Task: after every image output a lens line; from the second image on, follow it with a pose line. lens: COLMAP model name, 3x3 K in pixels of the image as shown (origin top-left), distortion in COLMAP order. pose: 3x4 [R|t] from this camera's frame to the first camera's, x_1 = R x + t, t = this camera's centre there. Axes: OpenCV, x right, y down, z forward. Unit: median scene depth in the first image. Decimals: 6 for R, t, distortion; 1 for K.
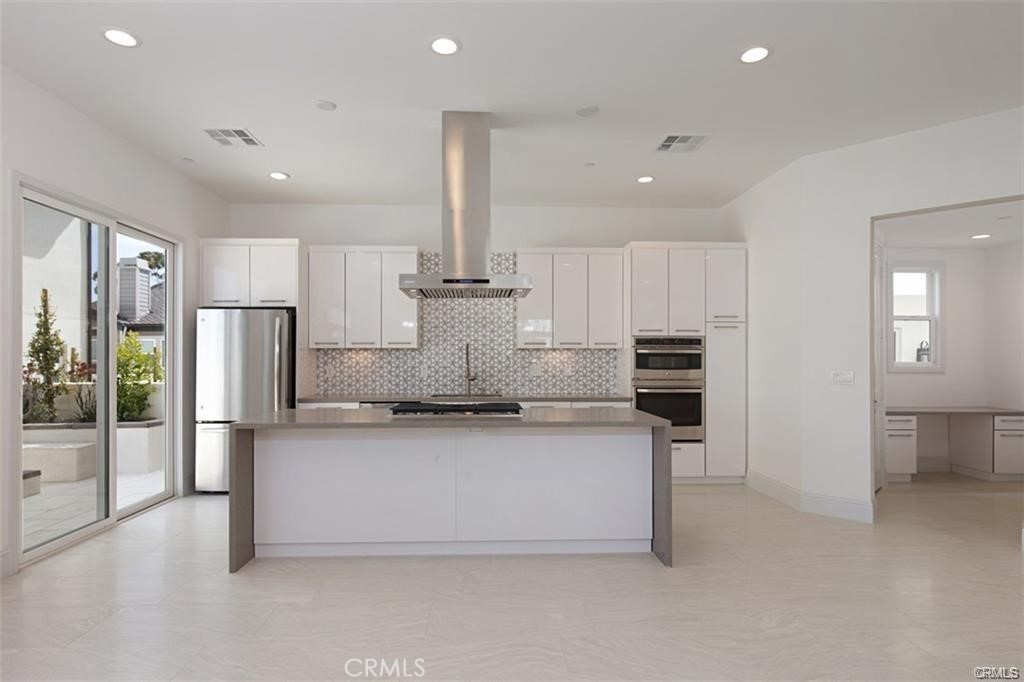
lens RADIAL K [[539.4, 0, 504.3], [0, 539.4, 354.3], [0, 0, 1]] dist [0.001942, 0.001035]
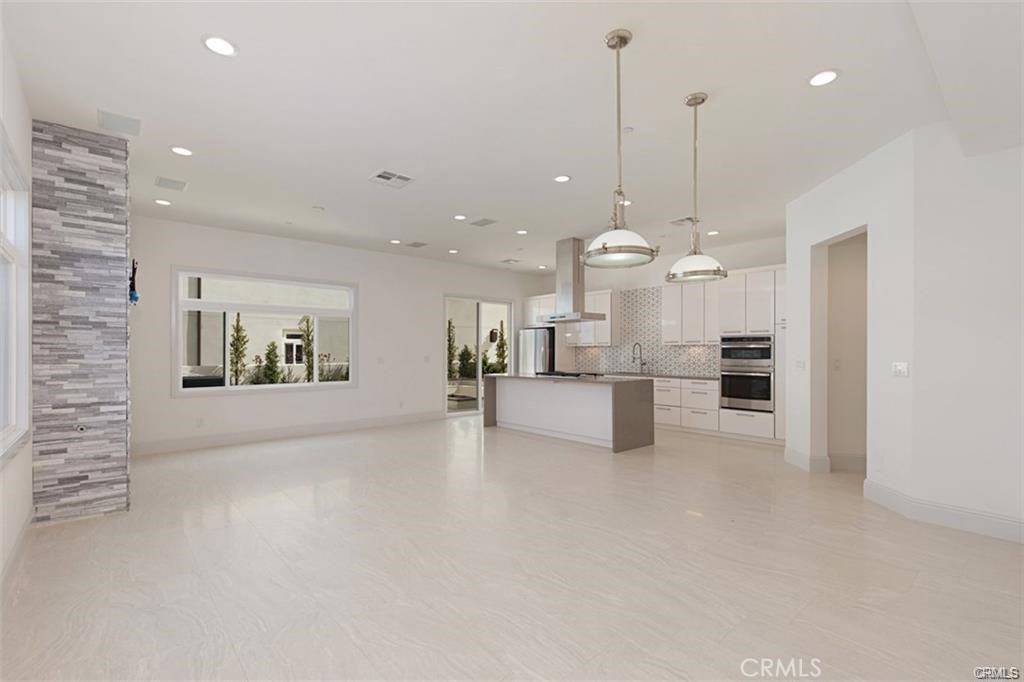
lens RADIAL K [[469.2, 0, 503.7], [0, 469.2, 347.7], [0, 0, 1]] dist [0.002056, -0.000300]
pose [[0.622427, -0.007681, -0.782640, 0.866212], [0.005708, 0.999970, -0.005275, 0.001276], [0.782657, -0.001184, 0.622452, -0.264489]]
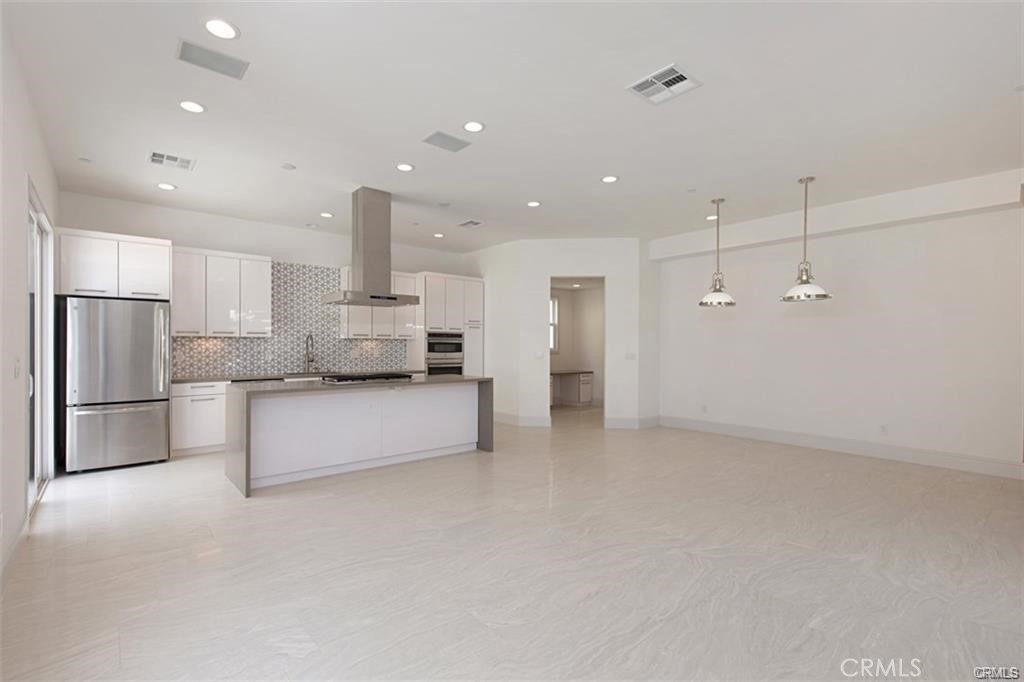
lens RADIAL K [[469.2, 0, 502.9], [0, 469.2, 344.8], [0, 0, 1]] dist [0.002056, -0.000300]
pose [[0.783174, 0.003275, 0.621793, -0.433803], [-0.005407, 0.999984, 0.001543, 0.001896], [-0.621779, -0.004571, 0.783180, -0.212997]]
